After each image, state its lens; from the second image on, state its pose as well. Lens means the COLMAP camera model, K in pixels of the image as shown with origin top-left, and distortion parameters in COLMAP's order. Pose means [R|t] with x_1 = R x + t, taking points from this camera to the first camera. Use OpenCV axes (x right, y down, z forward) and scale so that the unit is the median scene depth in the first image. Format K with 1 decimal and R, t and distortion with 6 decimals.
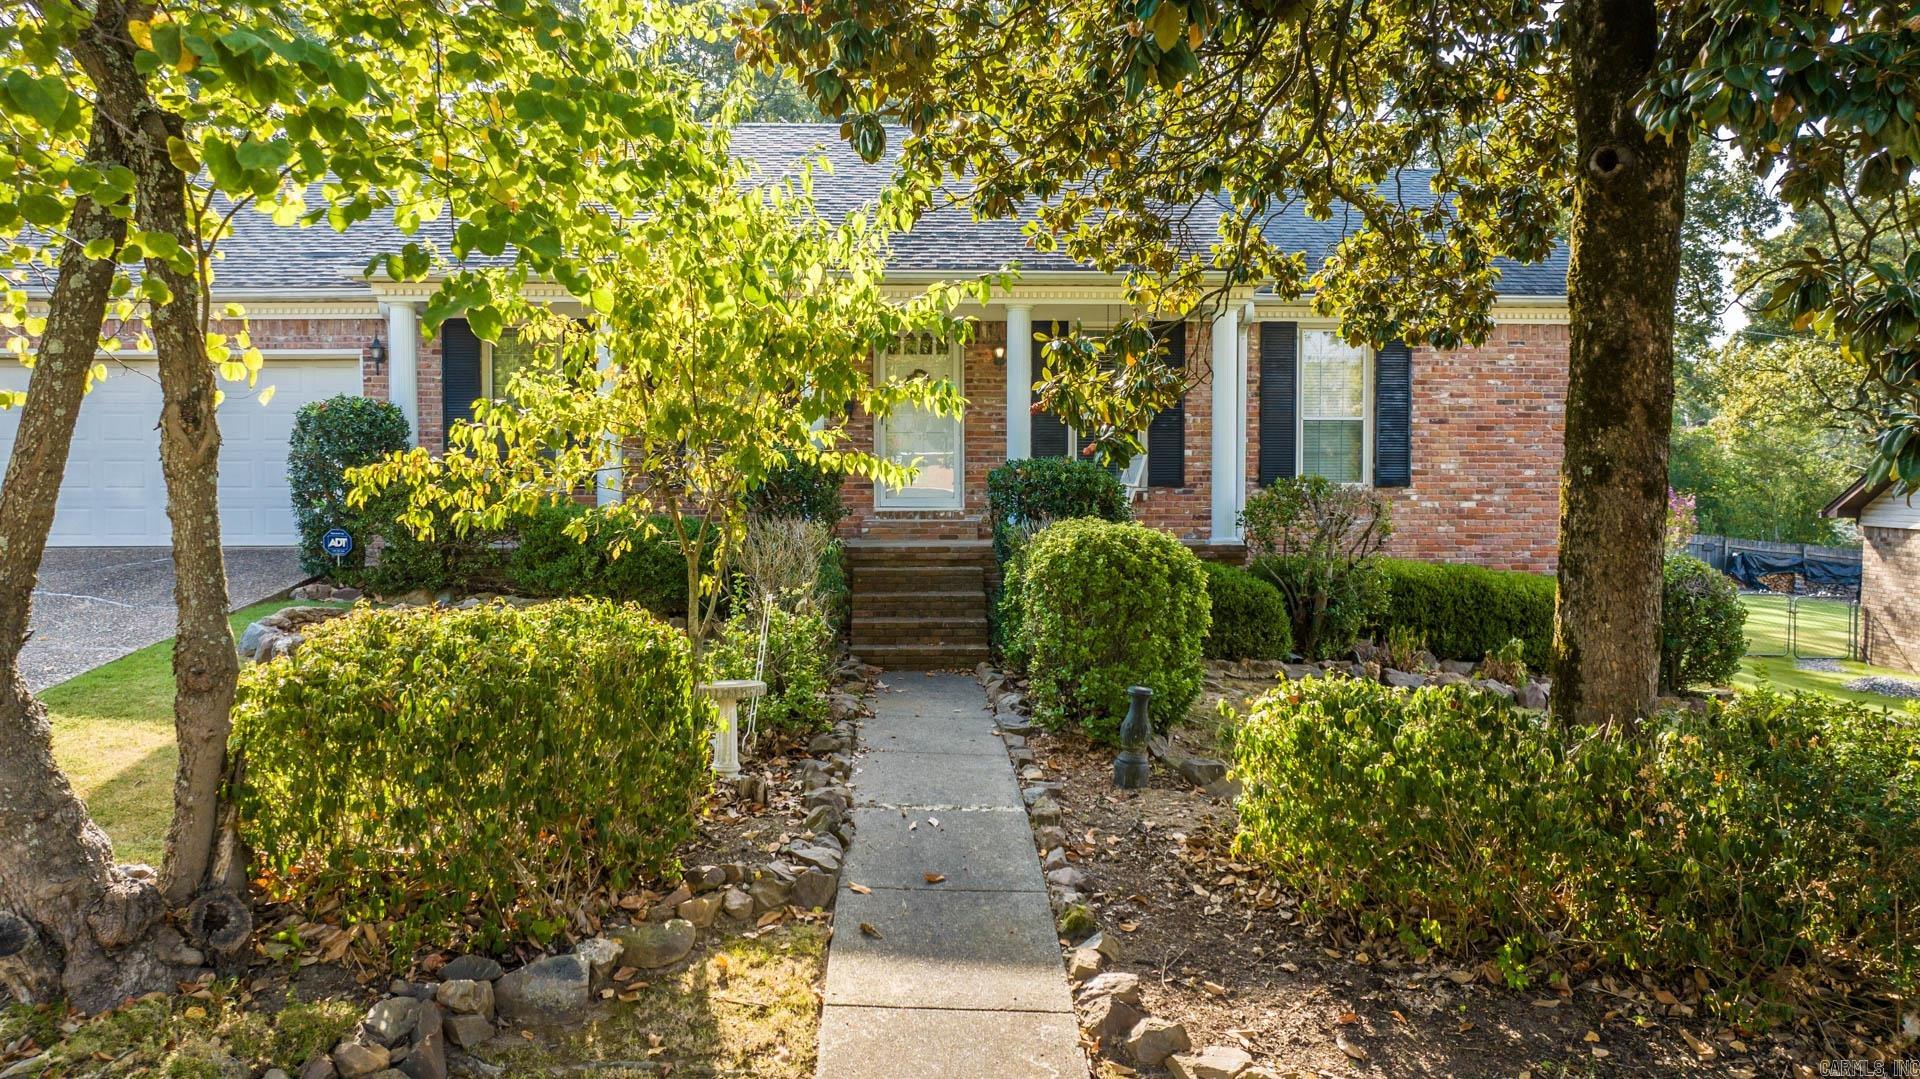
lens RADIAL K [[1304.5, 0, 960.0], [0, 1304.5, 539.5], [0, 0, 1]] dist [-0.018632, 0.000502]
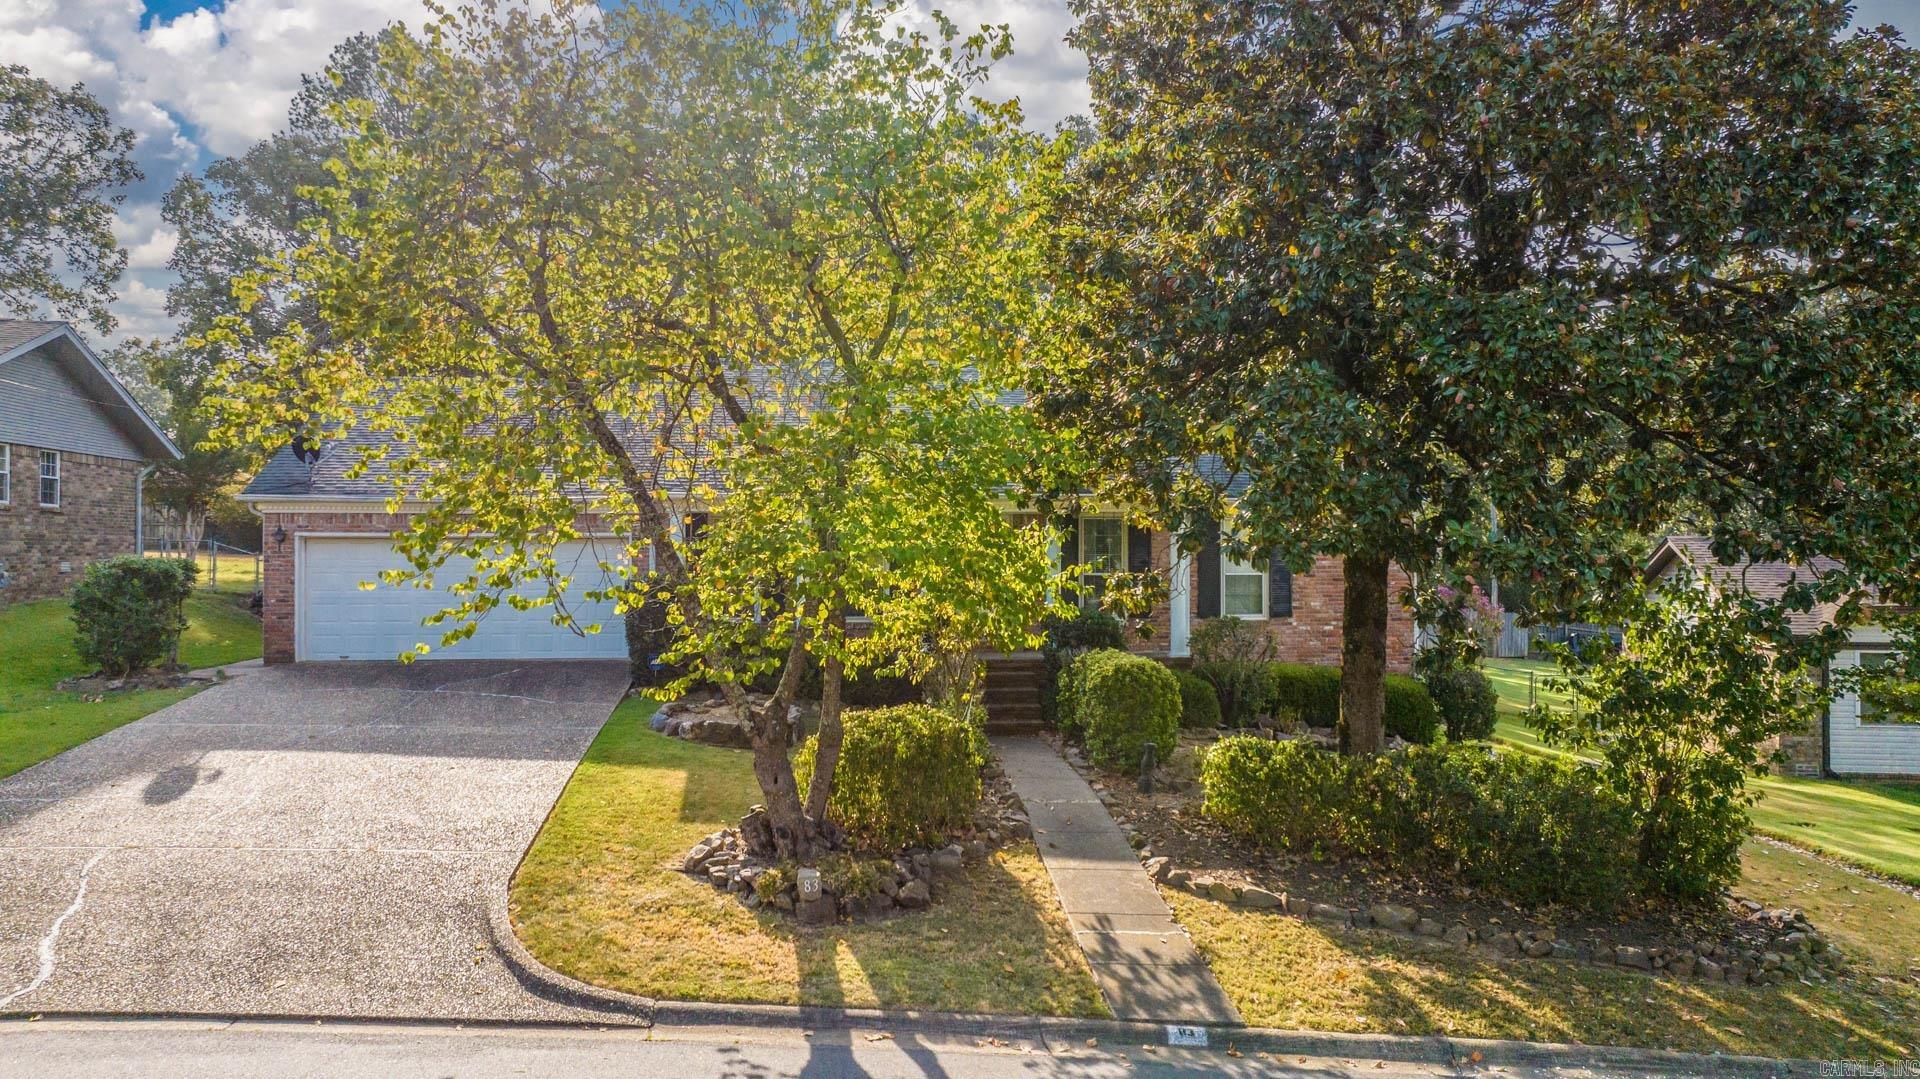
lens RADIAL K [[1304.5, 0, 960.0], [0, 1304.5, 539.5], [0, 0, 1]] dist [-0.018632, 0.000502]
pose [[0.998047, 0.001237, 0.062451, -0.319264], [0.001917, 0.998726, -0.050423, -0.113377], [-0.062433, 0.050444, 0.996774, -1.141658]]
